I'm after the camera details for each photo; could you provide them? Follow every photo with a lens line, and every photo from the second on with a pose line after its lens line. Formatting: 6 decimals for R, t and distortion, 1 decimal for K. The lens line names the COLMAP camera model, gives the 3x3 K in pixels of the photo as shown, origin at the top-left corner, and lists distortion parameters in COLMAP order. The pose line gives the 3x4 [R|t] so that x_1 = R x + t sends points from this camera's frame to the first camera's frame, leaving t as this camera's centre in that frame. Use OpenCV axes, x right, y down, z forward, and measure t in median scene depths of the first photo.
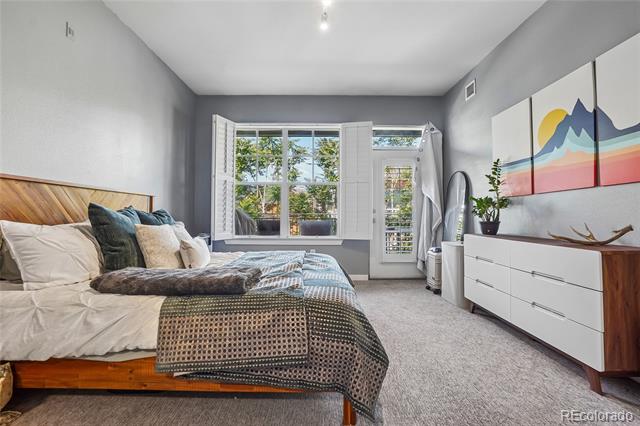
lens RADIAL K [[308.0, 0, 316.9], [0, 308.0, 215.3], [0, 0, 1]] dist [-0.014263, 0.000652]
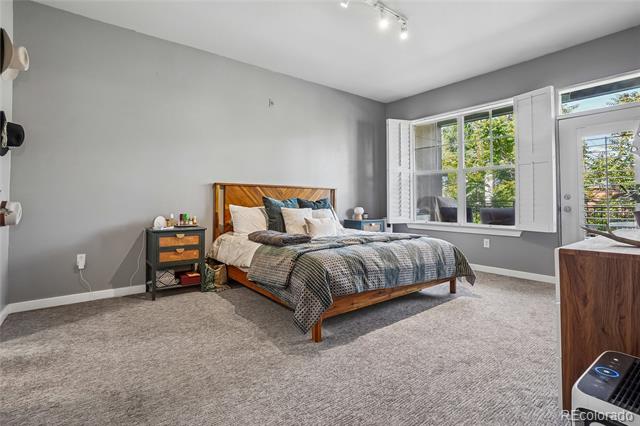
lens RADIAL K [[315.3, 0, 318.8], [0, 315.3, 205.3], [0, 0, 1]] dist [-0.022650, 0.000646]
pose [[0.615326, 0.006081, -0.788249, 0.476768], [0.000249, 0.999969, 0.007909, 0.000811], [0.788272, -0.005063, 0.615306, 0.023187]]
